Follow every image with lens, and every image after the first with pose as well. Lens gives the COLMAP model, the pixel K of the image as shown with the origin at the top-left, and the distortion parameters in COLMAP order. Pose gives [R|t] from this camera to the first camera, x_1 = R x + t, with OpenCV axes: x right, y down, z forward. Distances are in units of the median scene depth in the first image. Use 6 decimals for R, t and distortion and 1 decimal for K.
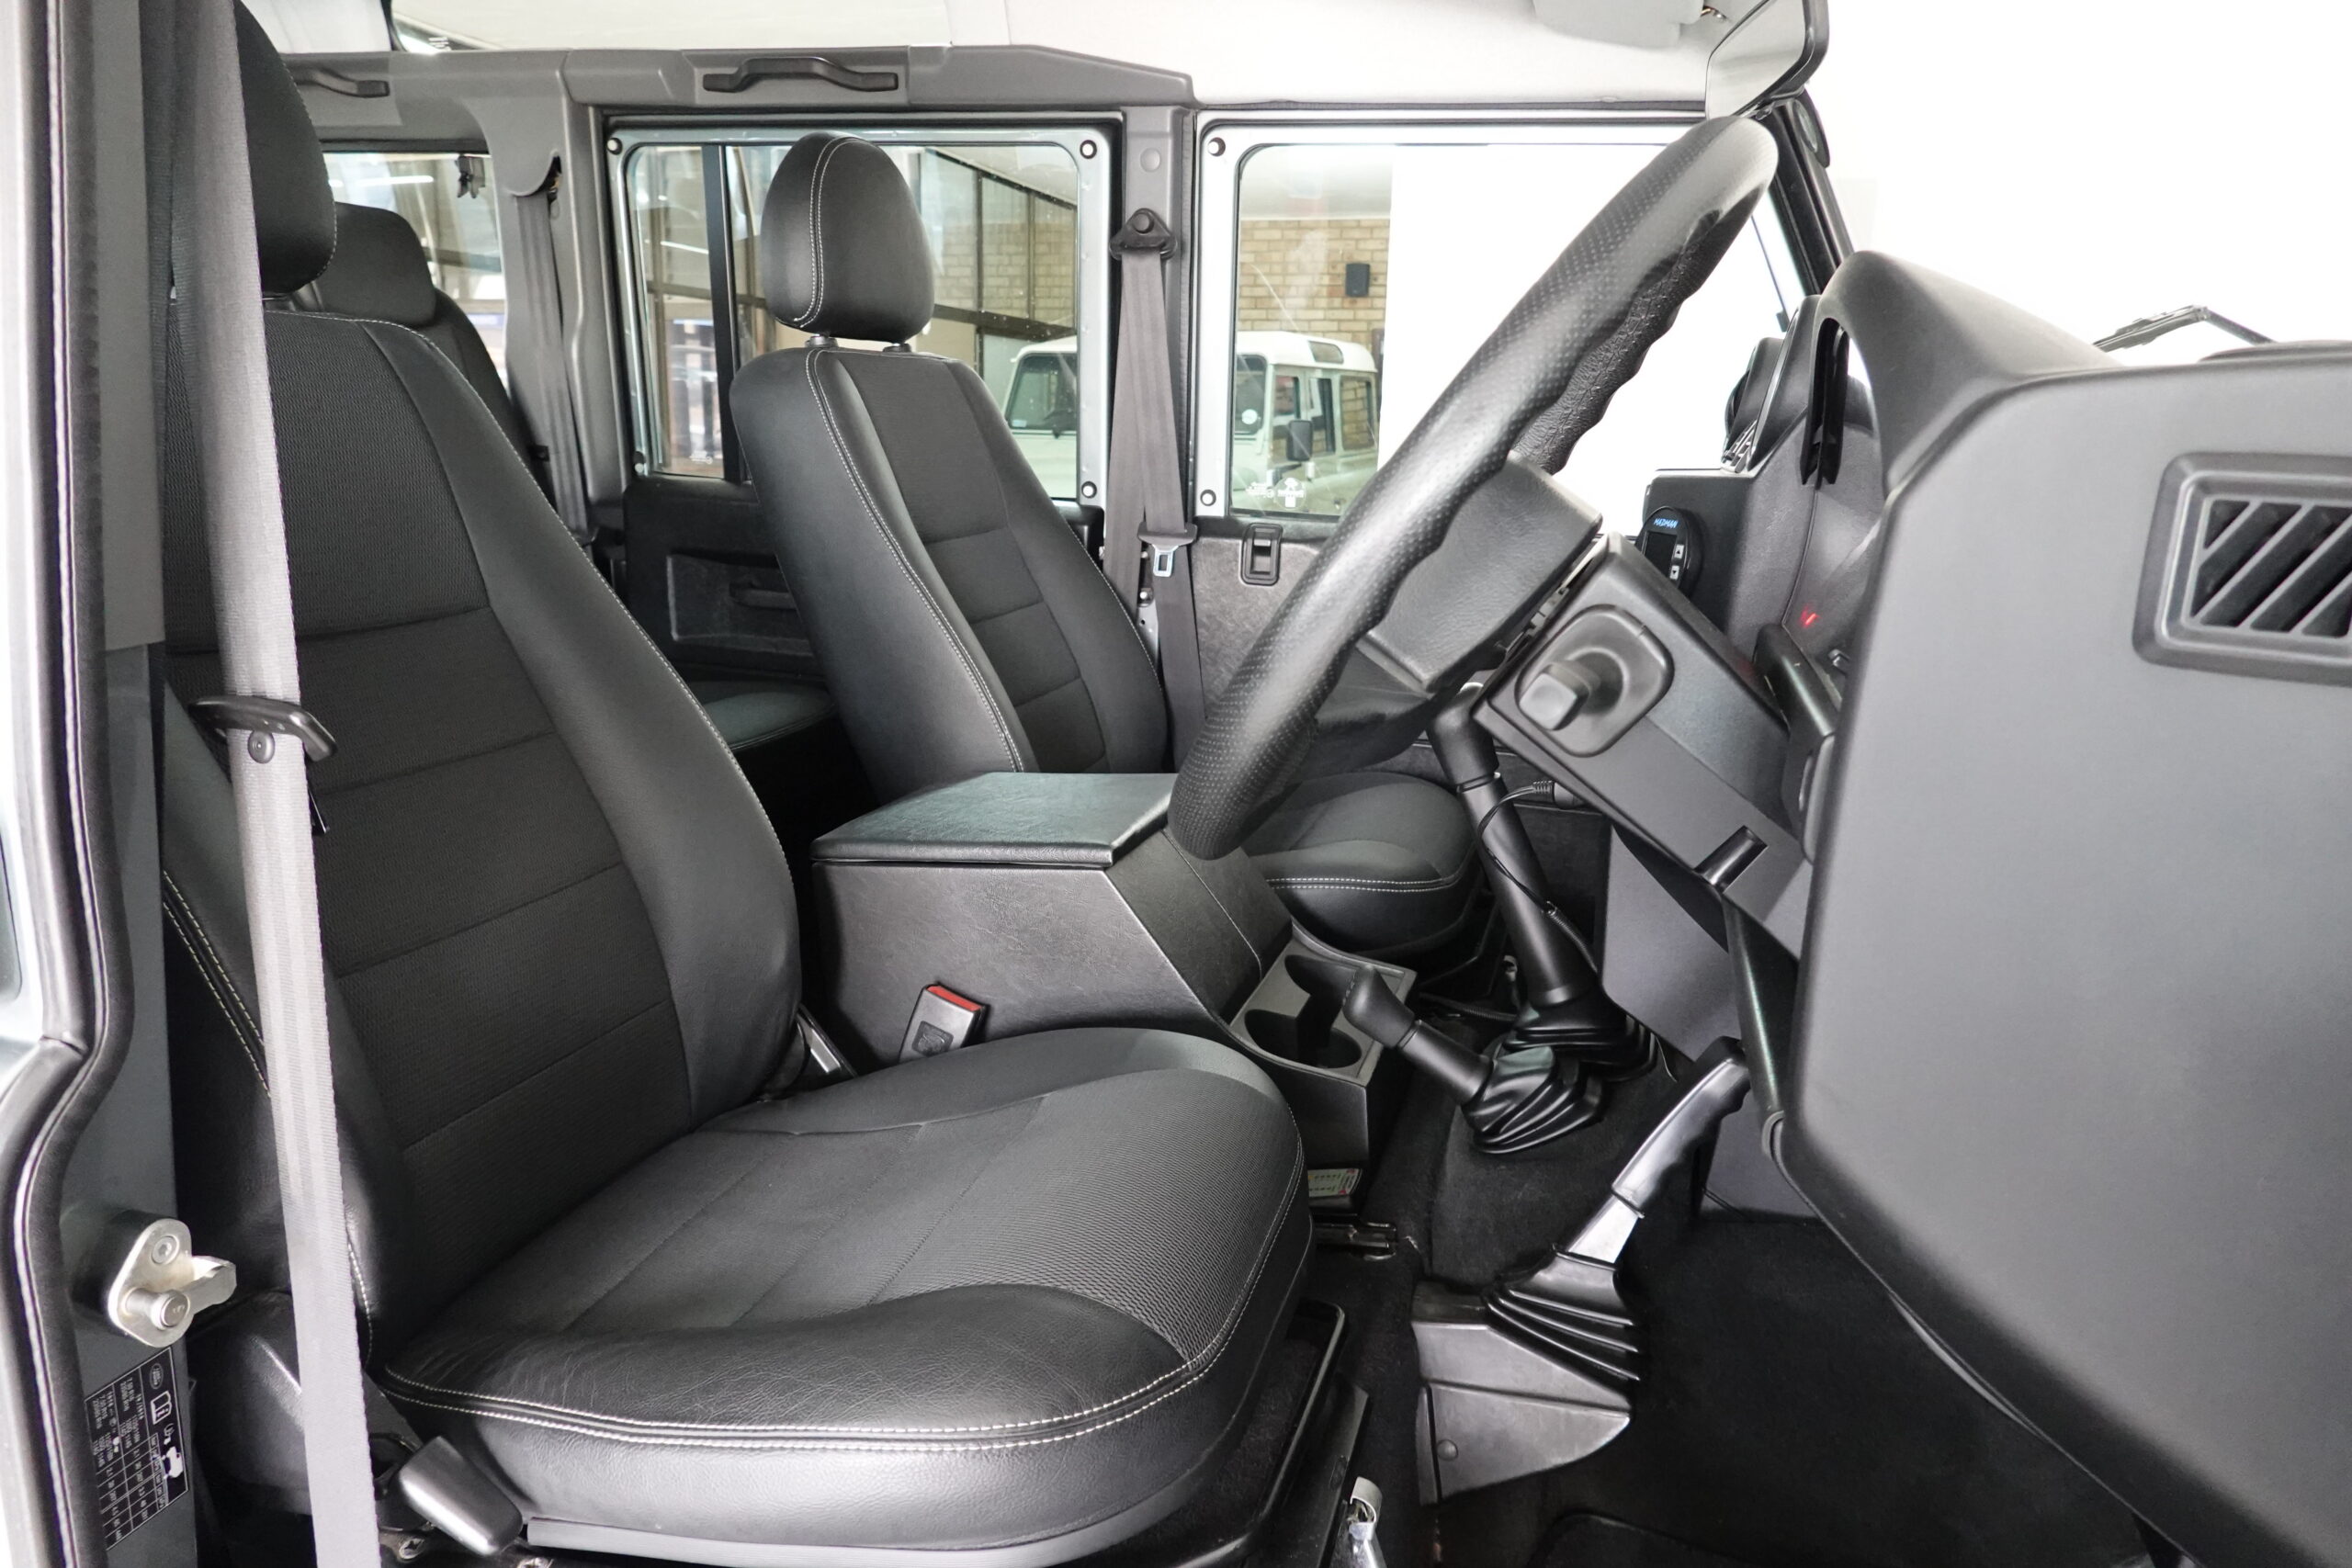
lens RADIAL K [[1629.6, 0, 1154.7], [0, 1629.6, 769.5], [0, 0, 1]] dist [0.009183, -0.000352]
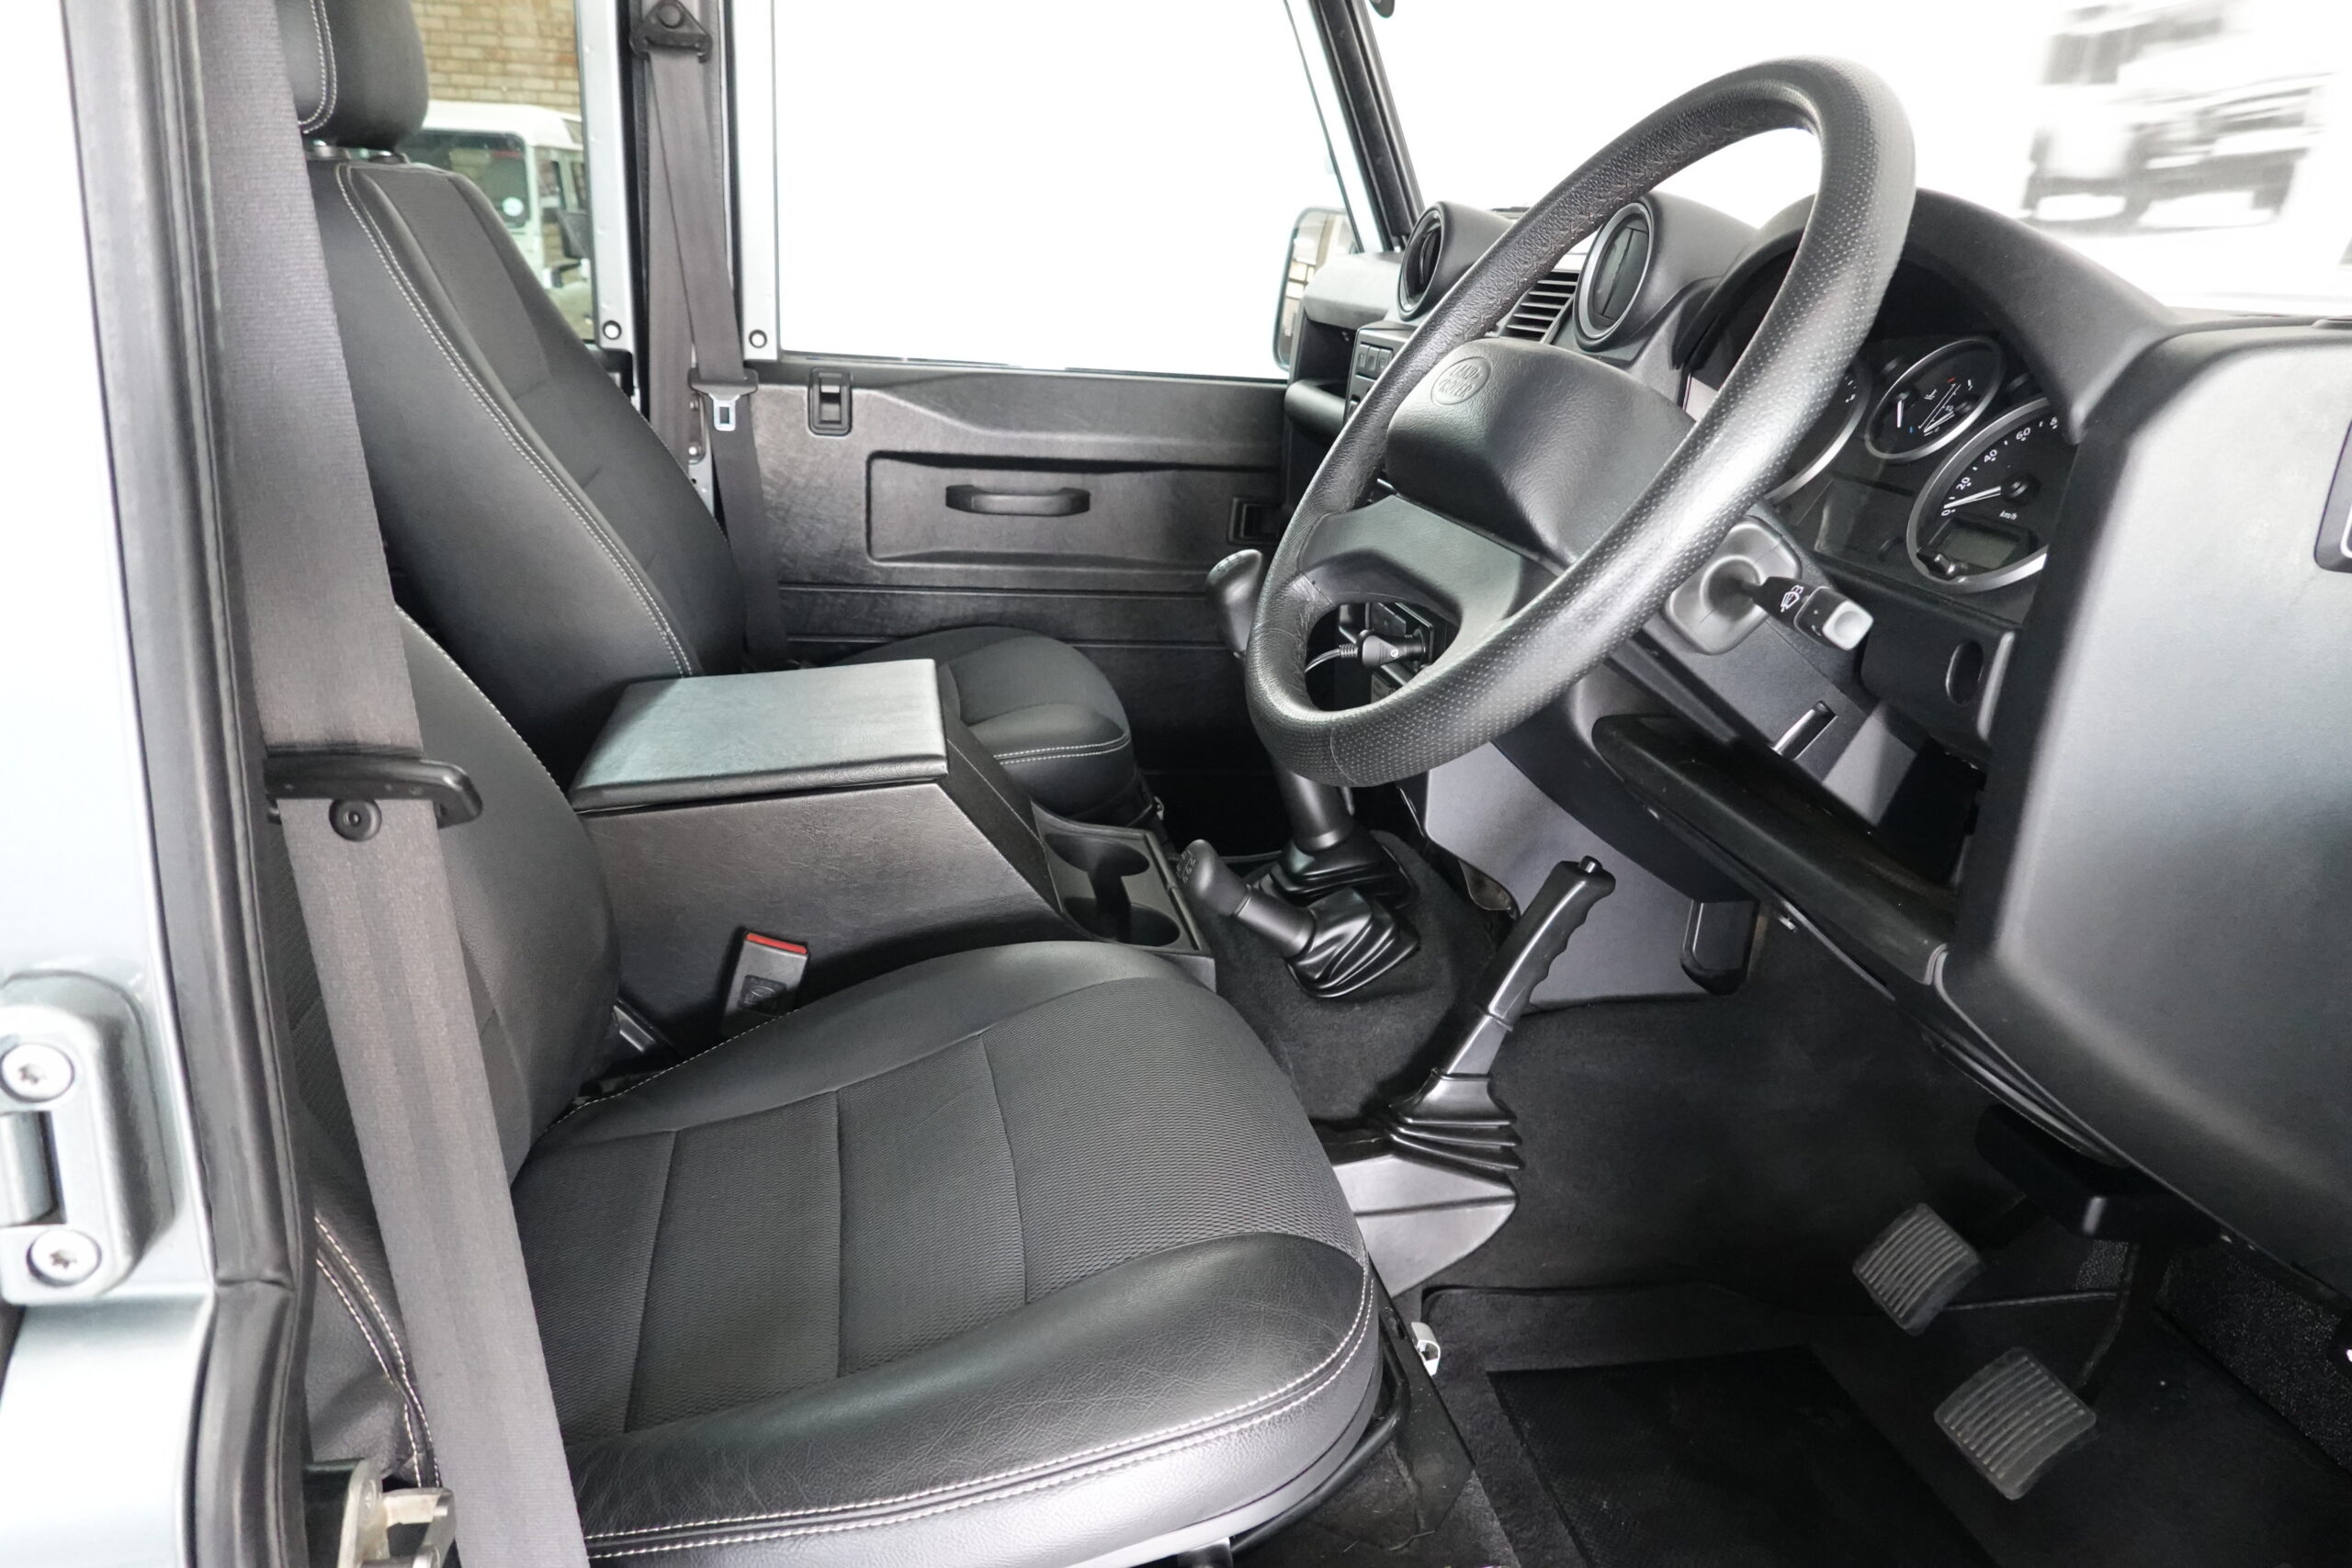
lens RADIAL K [[1629.6, 0, 1163.4], [0, 1629.6, 784.9], [0, 0, 1]] dist [0.009183, -0.000352]
pose [[0.882249, -0.135654, 0.450816, -0.327392], [0.074366, 0.985721, 0.151077, -0.066394], [-0.464873, -0.099762, 0.879739, 0.114684]]
